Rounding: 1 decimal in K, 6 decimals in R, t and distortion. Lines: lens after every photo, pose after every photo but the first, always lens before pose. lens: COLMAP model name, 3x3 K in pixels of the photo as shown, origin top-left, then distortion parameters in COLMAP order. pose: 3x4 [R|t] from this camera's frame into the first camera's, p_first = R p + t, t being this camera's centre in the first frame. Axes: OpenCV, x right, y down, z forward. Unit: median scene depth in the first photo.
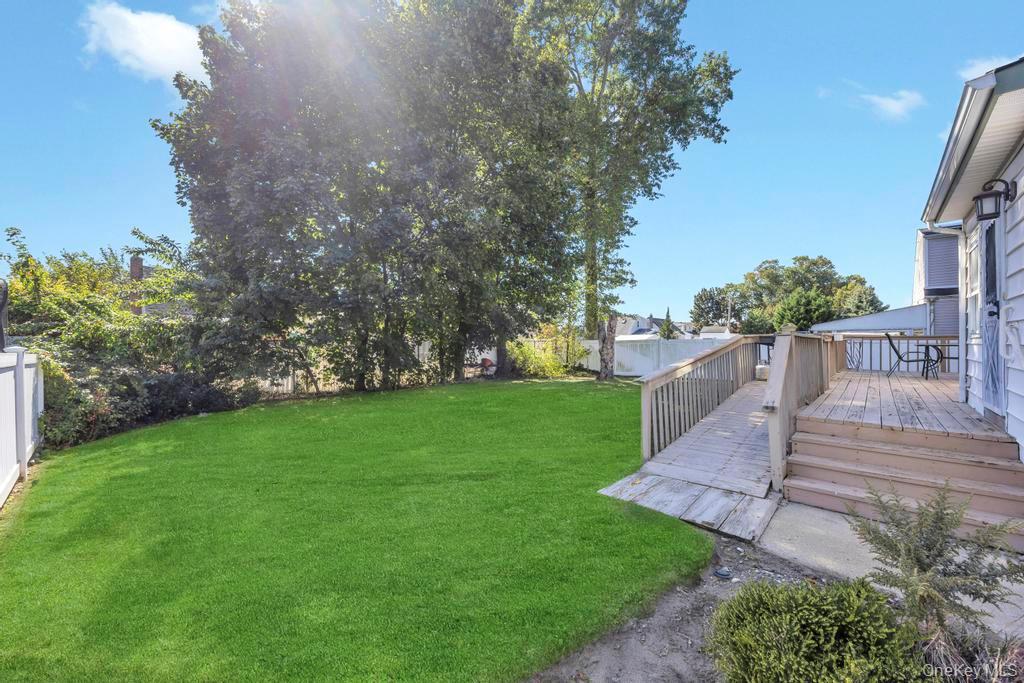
lens RADIAL K [[393.3, 0, 509.9], [0, 393.3, 343.1], [0, 0, 1]] dist [-0.001585, -0.000285]
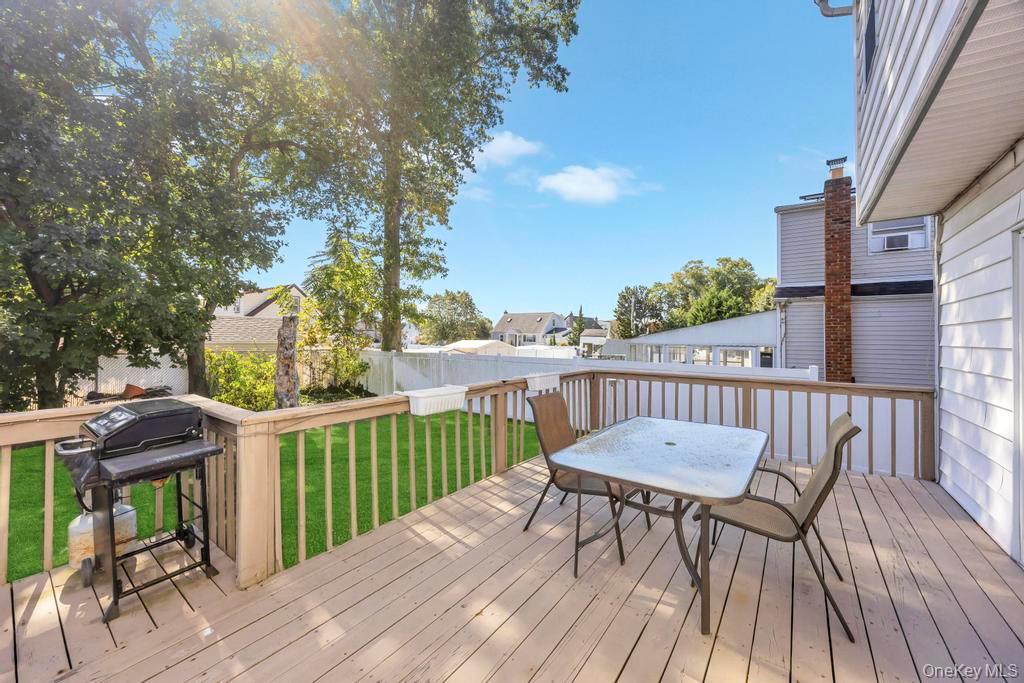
lens RADIAL K [[393.3, 0, 512.4], [0, 393.3, 338.9], [0, 0, 1]] dist [-0.001585, -0.000285]
pose [[0.992745, 0.009988, 0.119825, 0.083284], [-0.010227, 0.999947, 0.001374, -0.007221], [-0.119804, -0.002589, 0.992794, 0.060074]]
